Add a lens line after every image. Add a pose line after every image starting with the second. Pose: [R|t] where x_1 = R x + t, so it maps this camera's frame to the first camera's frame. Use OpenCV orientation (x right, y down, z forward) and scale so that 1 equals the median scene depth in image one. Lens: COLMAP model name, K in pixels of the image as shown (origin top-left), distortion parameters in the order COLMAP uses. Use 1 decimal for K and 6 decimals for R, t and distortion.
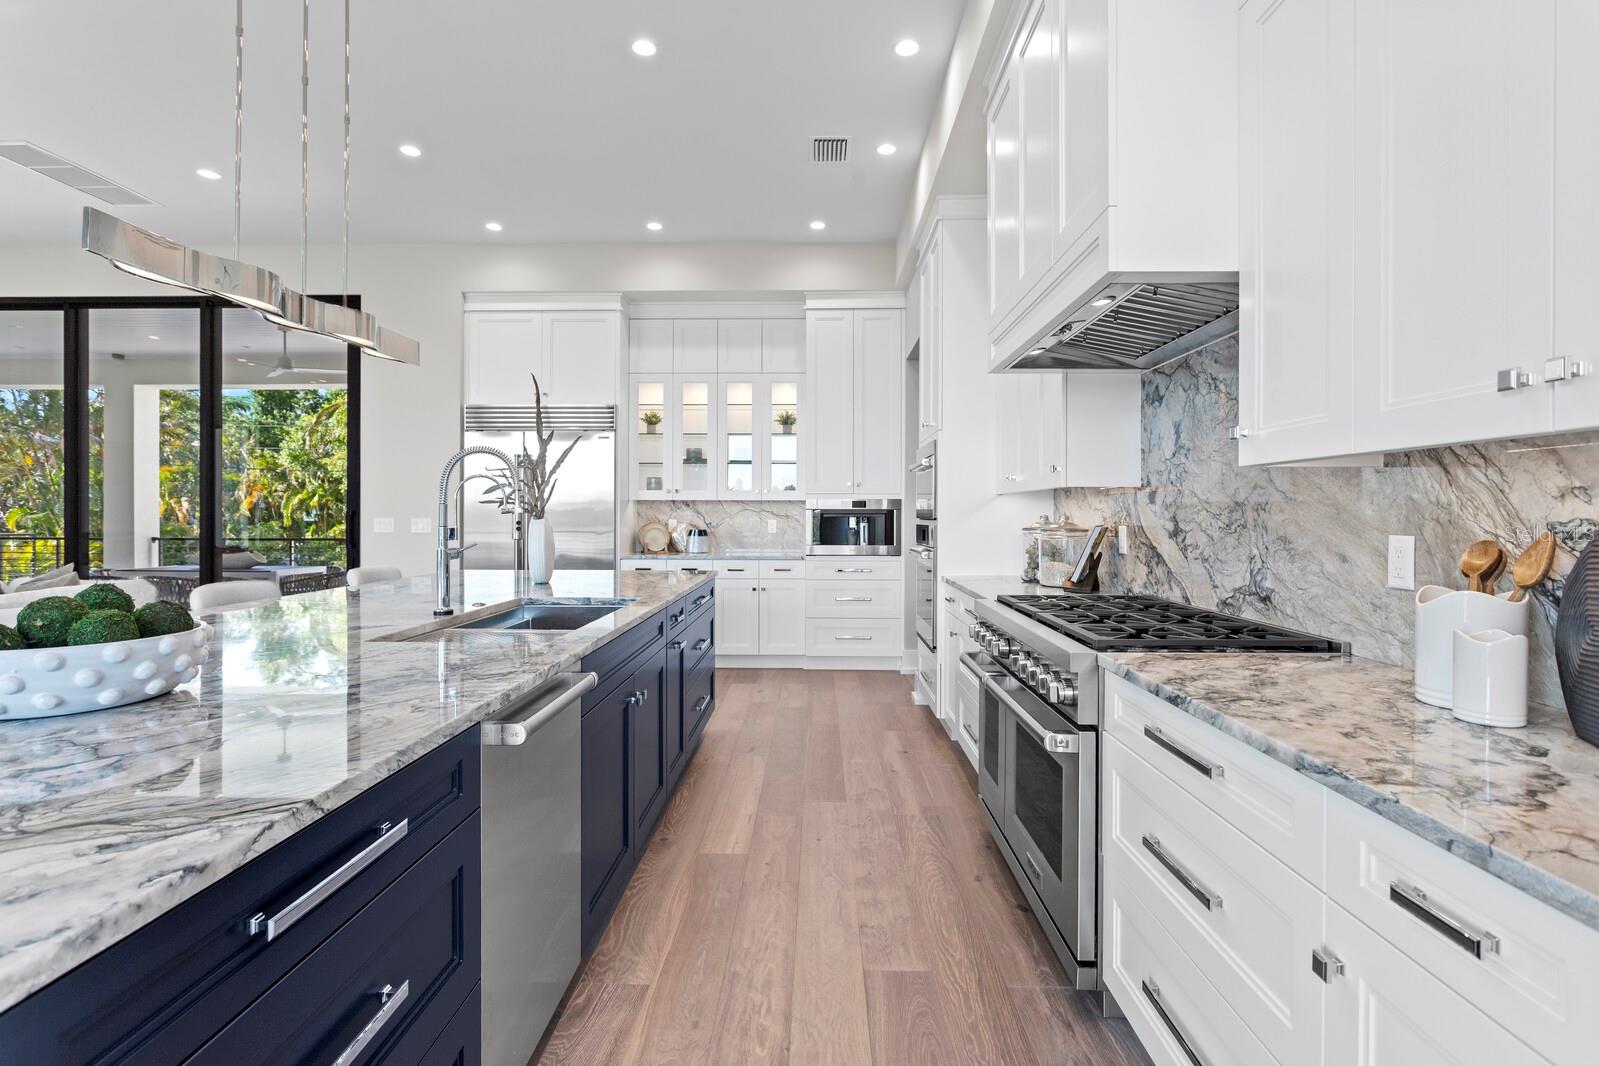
lens RADIAL K [[792.5, 0, 807.6], [0, 792.5, 517.7], [0, 0, 1]] dist [-0.037766, -0.000001]
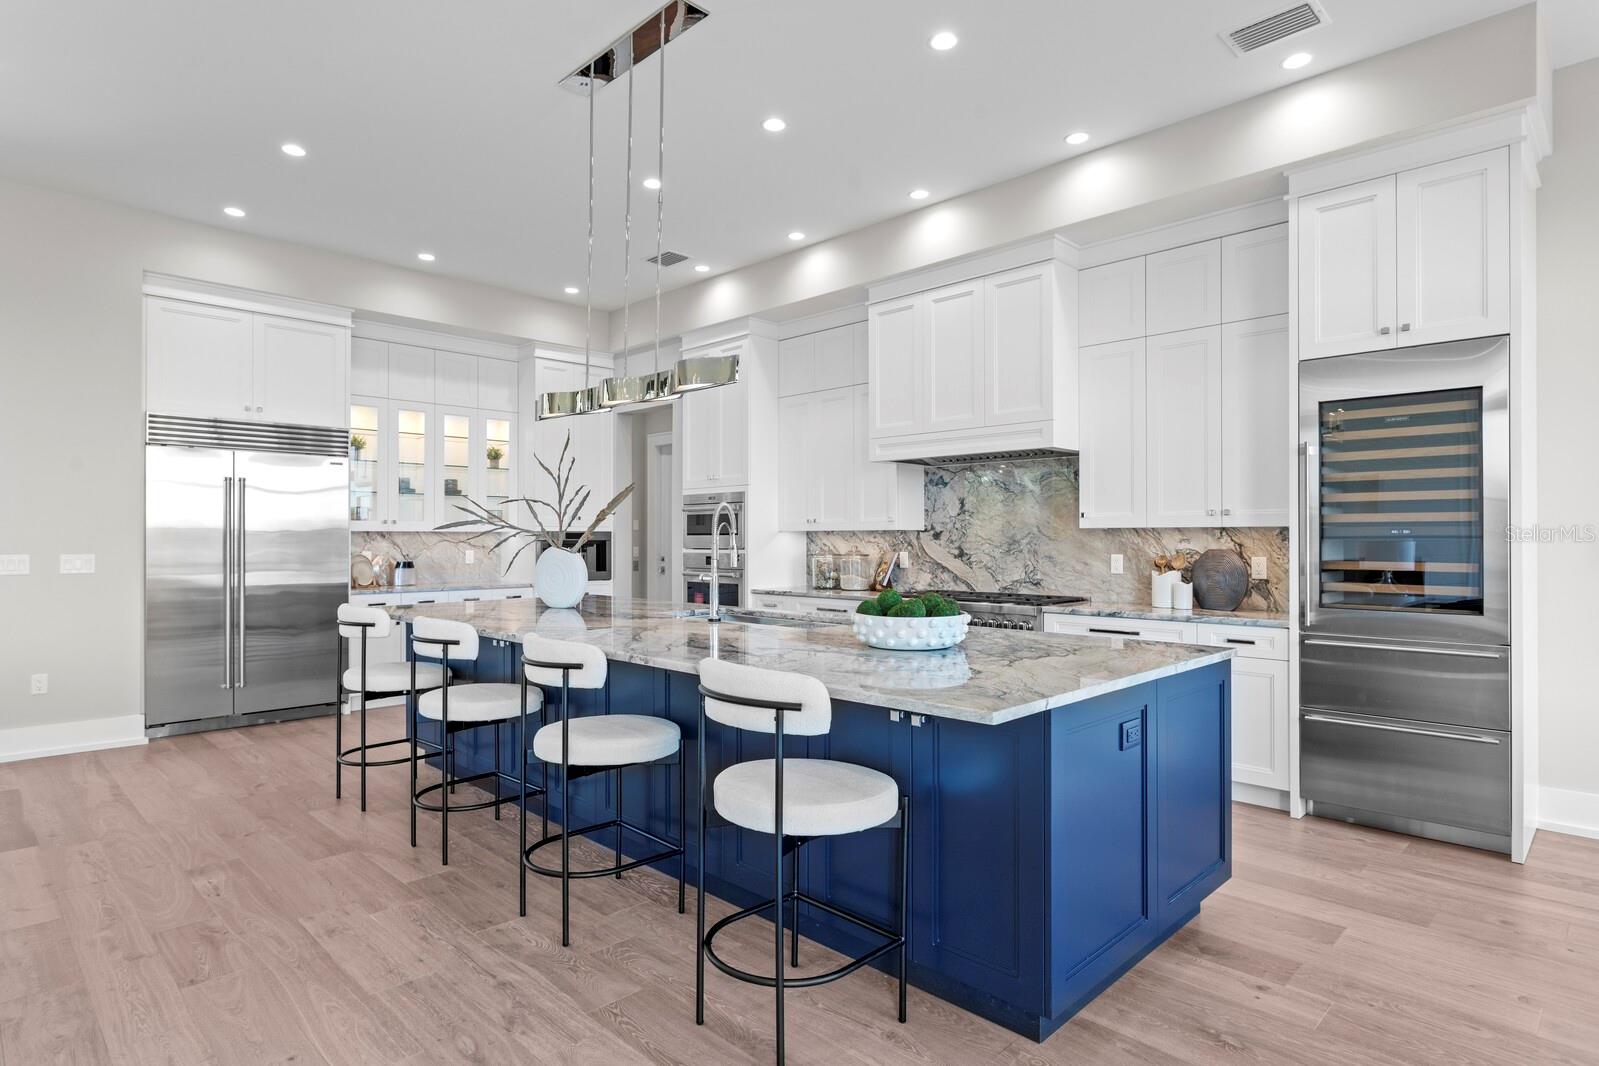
lens RADIAL K [[863.2, 0, 799.5], [0, 863.2, 533.0], [0, 0, 1]] dist [-0.005224, -0.001159]
pose [[0.696774, 0.001289, 0.717290, -0.603019], [0.005738, 0.999956, -0.007371, -0.009996], [-0.717268, 0.009251, 0.696736, -0.087576]]
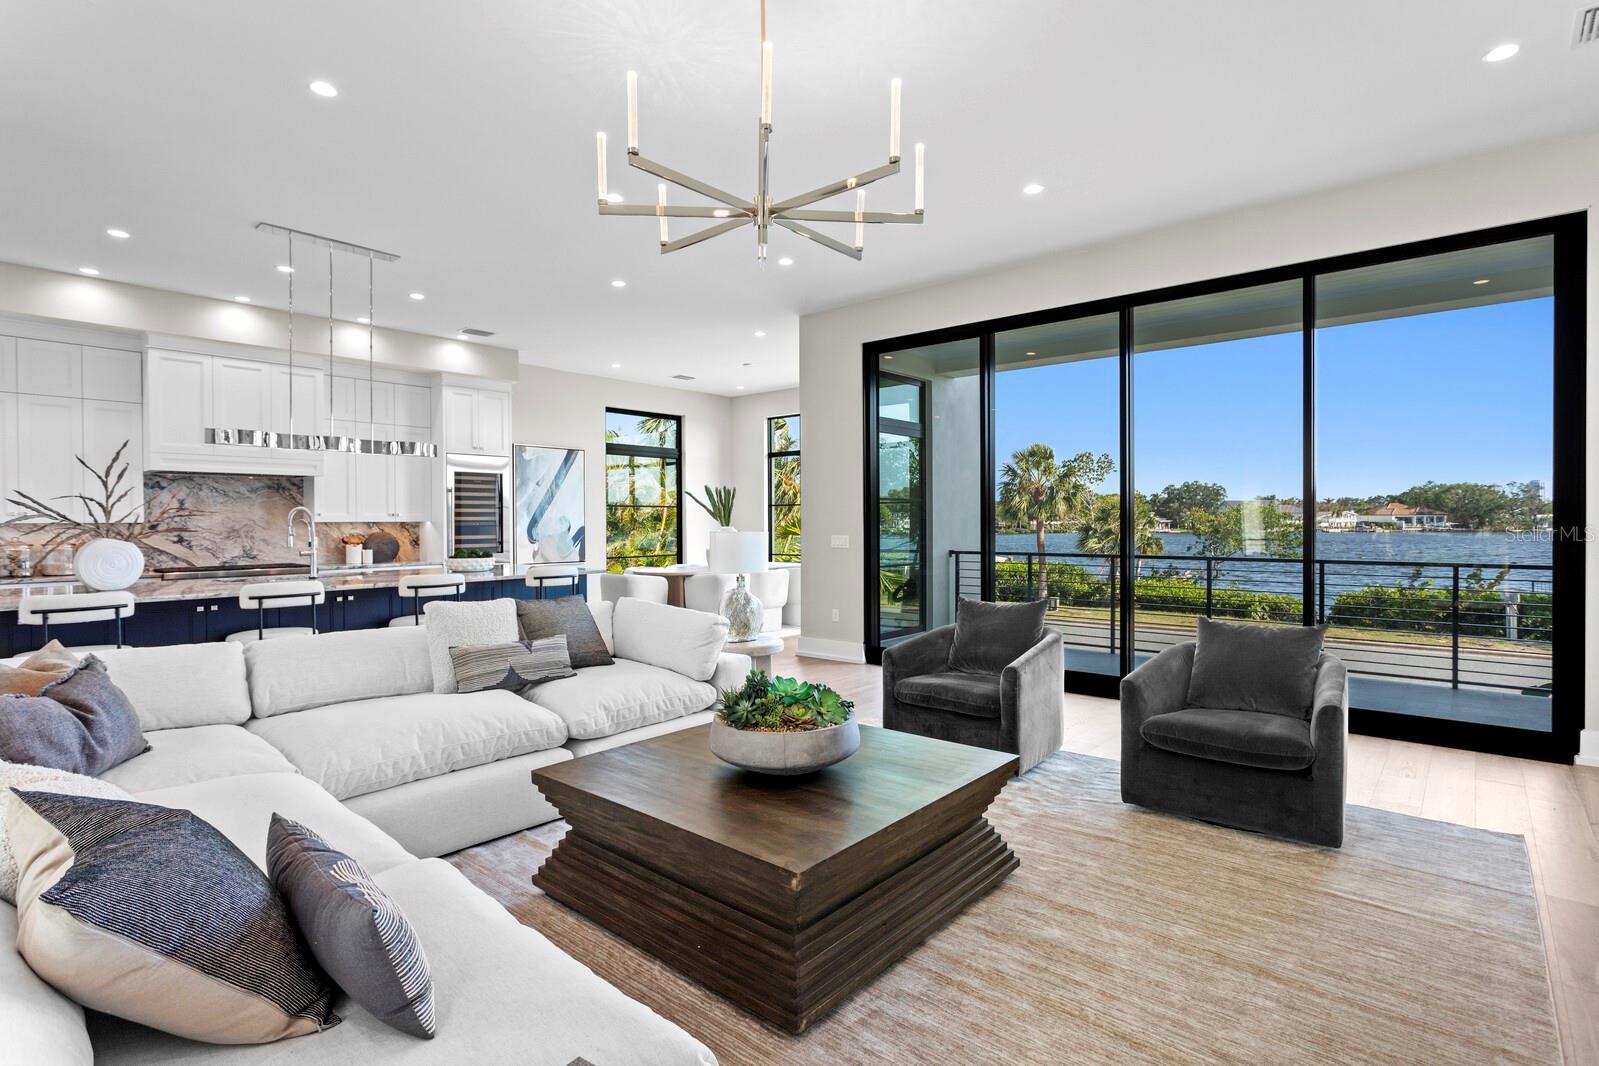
lens RADIAL K [[787.0, 0, 795.5], [0, 787.0, 530.5], [0, 0, 1]] dist [-0.003363, 0.001171]
pose [[-0.761572, -0.006308, 0.648050, -1.272198], [0.006141, 0.999837, 0.016950, -0.022022], [-0.648052, 0.016889, -0.761409, 0.756900]]
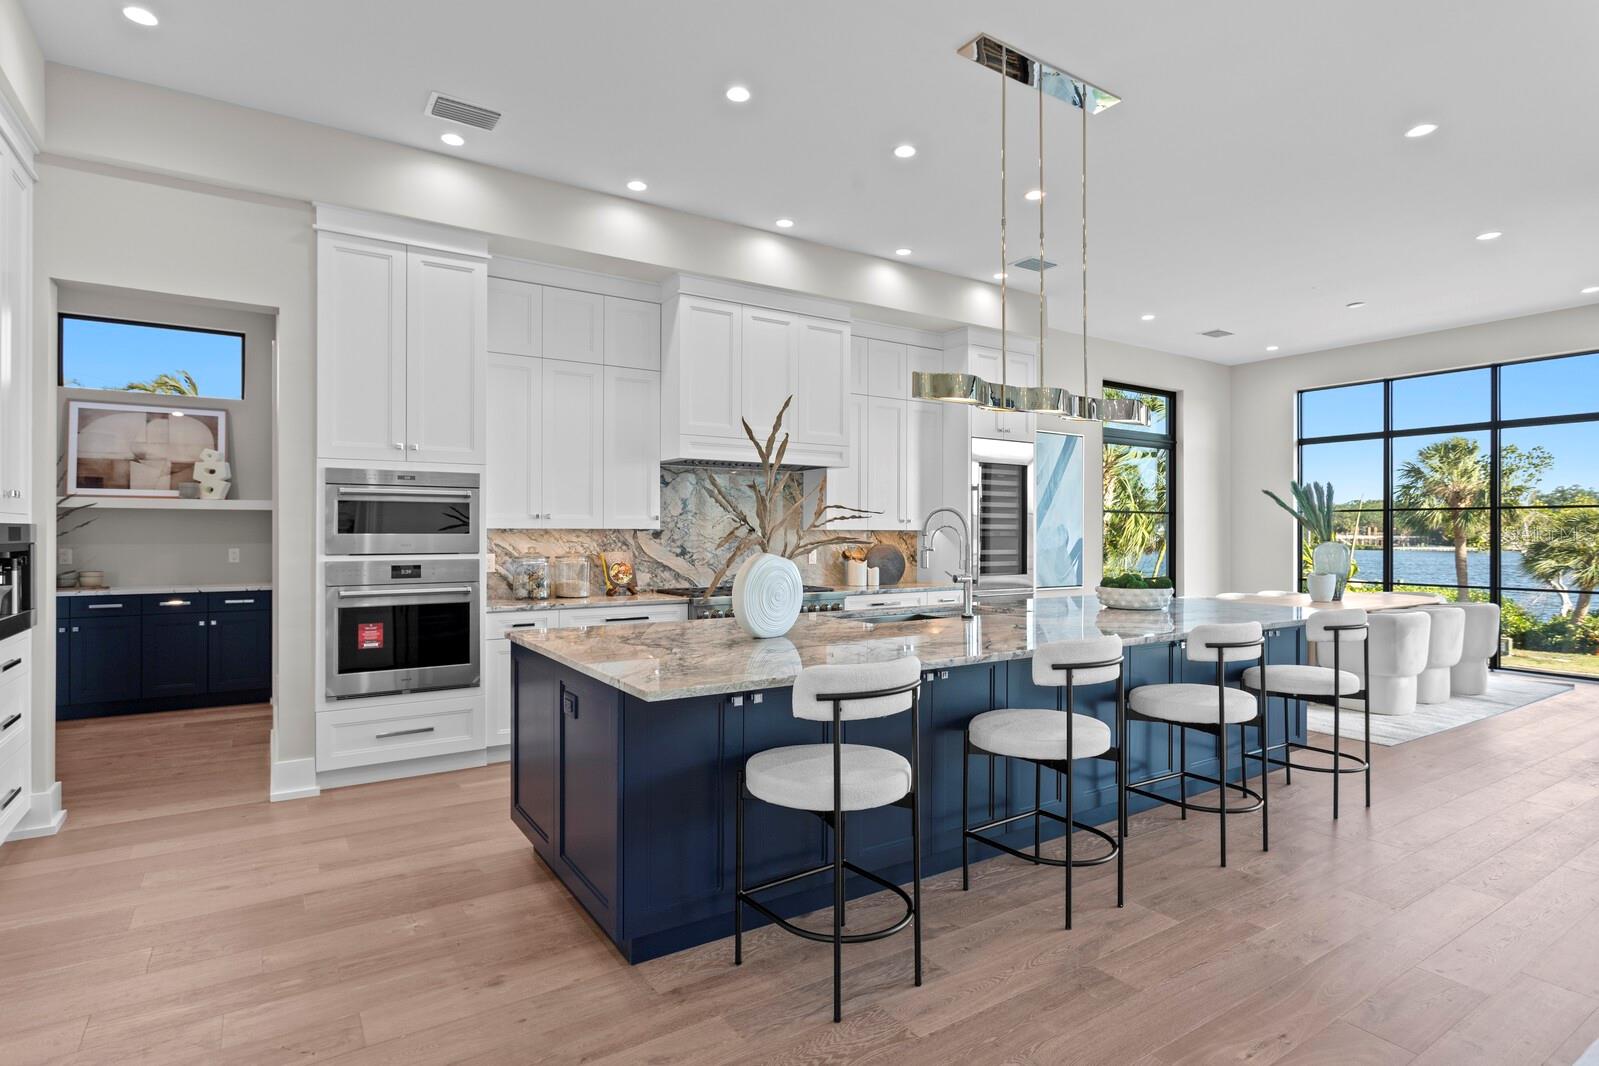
lens RADIAL K [[826.6, 0, 795.2], [0, 826.6, 528.2], [0, 0, 1]] dist [-0.004955, 0.000763]
pose [[-0.558782, 0.000340, 0.829315, -0.654482], [-0.000702, 0.999999, -0.000883, -0.020073], [-0.829314, -0.001075, -0.558781, 0.881679]]
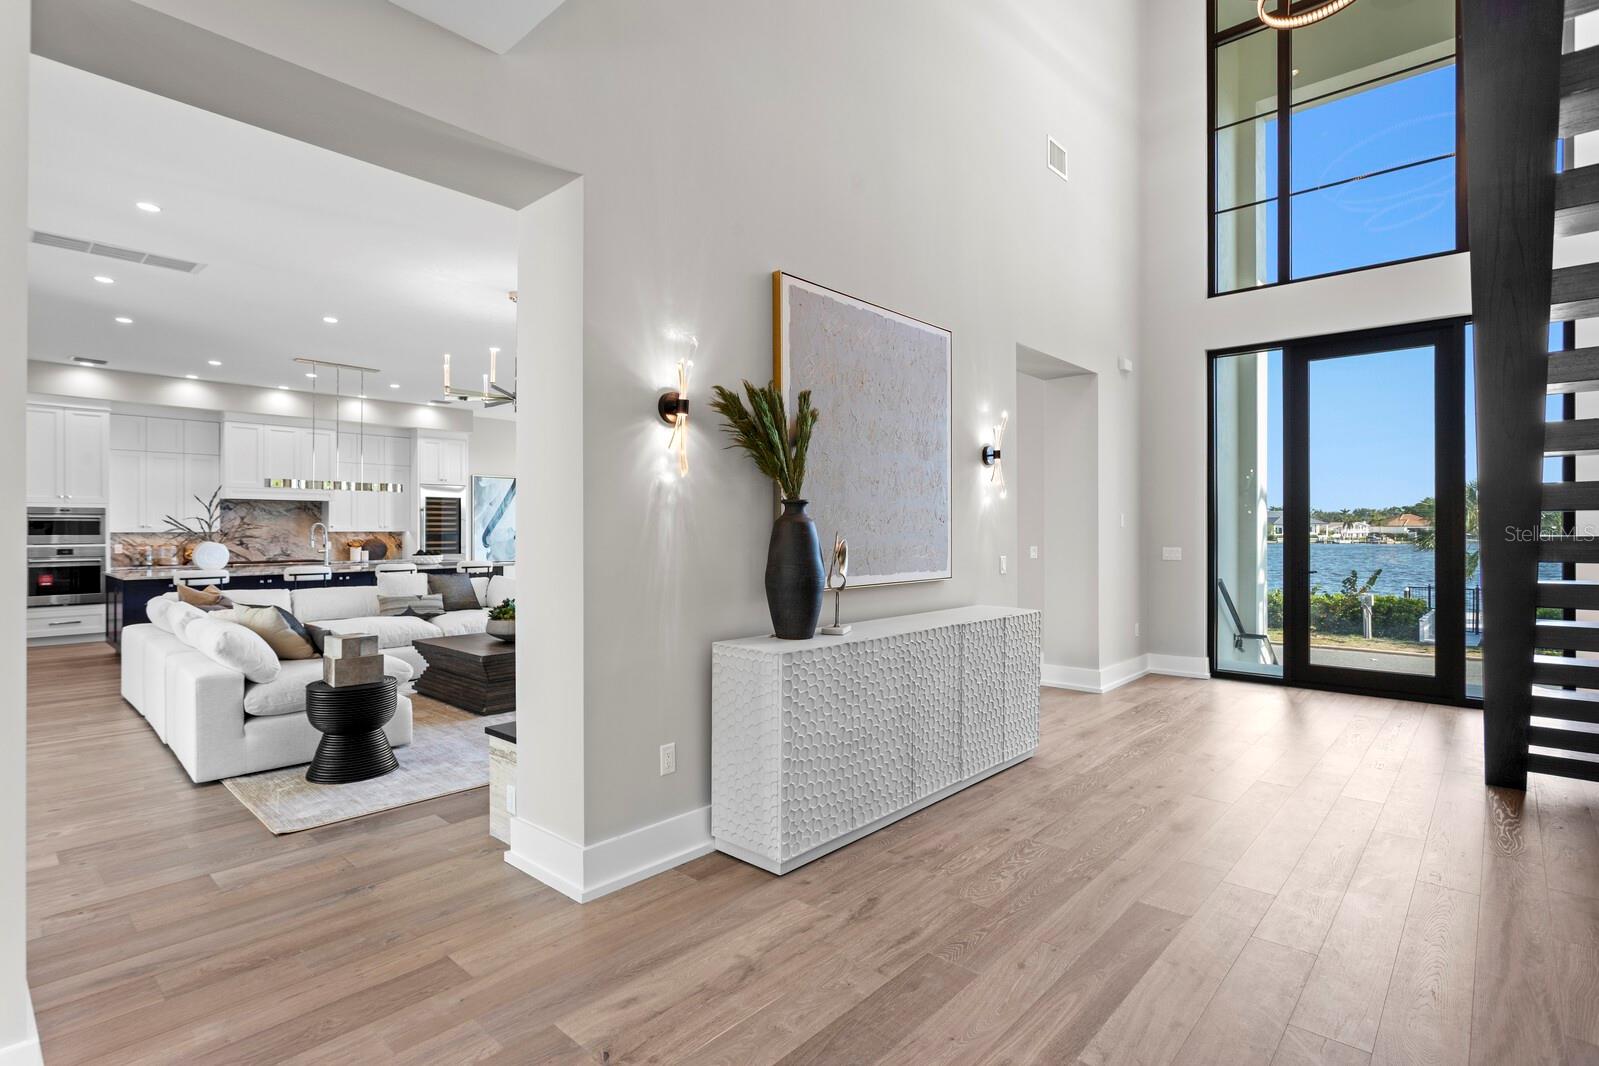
lens RADIAL K [[787.0, 0, 795.5], [0, 787.0, 530.5], [0, 0, 1]] dist [-0.003363, 0.001171]
pose [[-0.747757, -0.001442, 0.663971, -1.950290], [0.002872, 0.999981, 0.005406, -0.028883], [-0.663966, 0.005949, -0.747739, 0.961173]]
